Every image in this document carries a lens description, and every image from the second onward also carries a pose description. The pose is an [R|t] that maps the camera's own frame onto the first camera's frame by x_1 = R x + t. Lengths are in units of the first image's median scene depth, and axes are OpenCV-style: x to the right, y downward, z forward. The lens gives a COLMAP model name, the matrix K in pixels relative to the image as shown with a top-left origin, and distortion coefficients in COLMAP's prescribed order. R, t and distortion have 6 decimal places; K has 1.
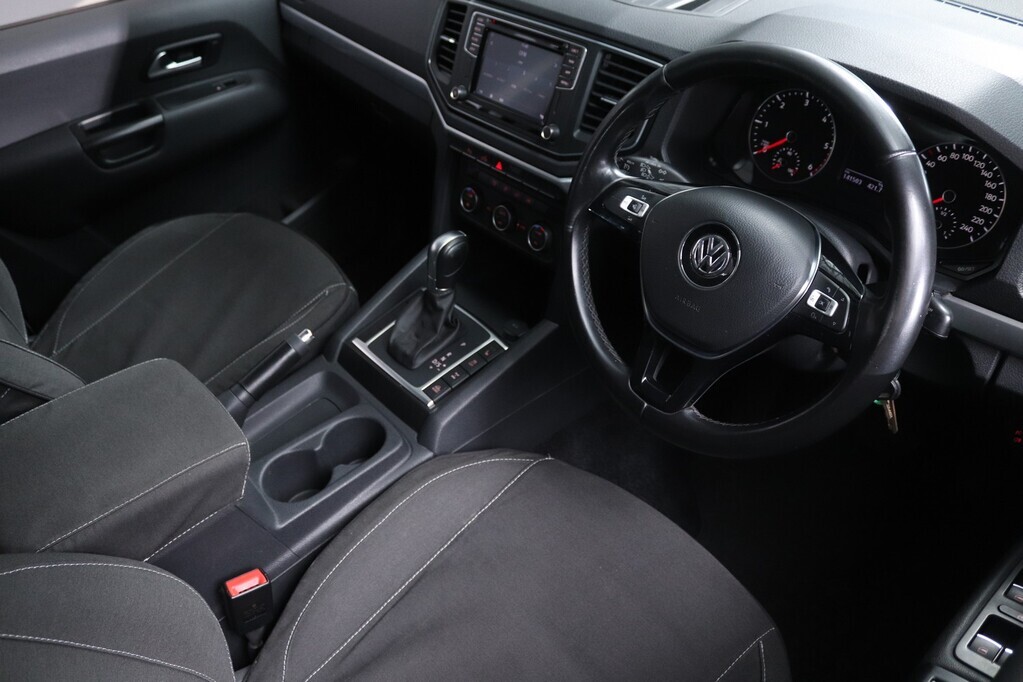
lens RADIAL K [[833.1, 0, 511.5], [0, 833.1, 341.0], [0, 0, 1]] dist [-0.145744, 0.003182]
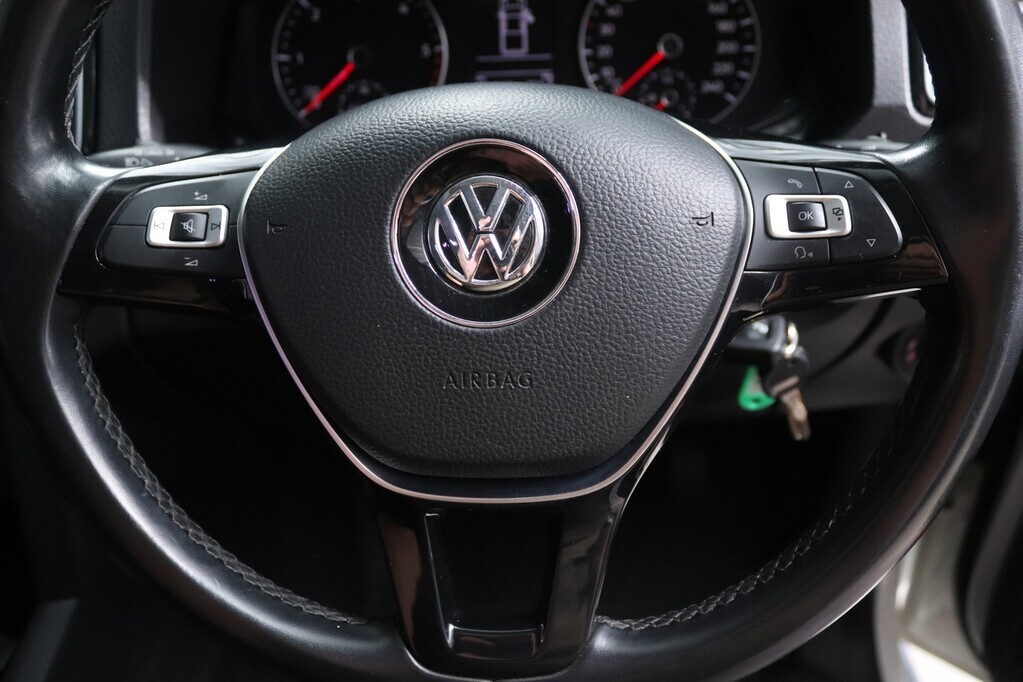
lens RADIAL K [[833.1, 0, 511.5], [0, 833.1, 341.0], [0, 0, 1]] dist [-0.145744, 0.003182]
pose [[0.675803, -0.382957, 0.629789, 0.001184], [0.473022, 0.880609, 0.027891, -0.060736], [-0.565279, 0.279055, 0.776265, 0.654335]]
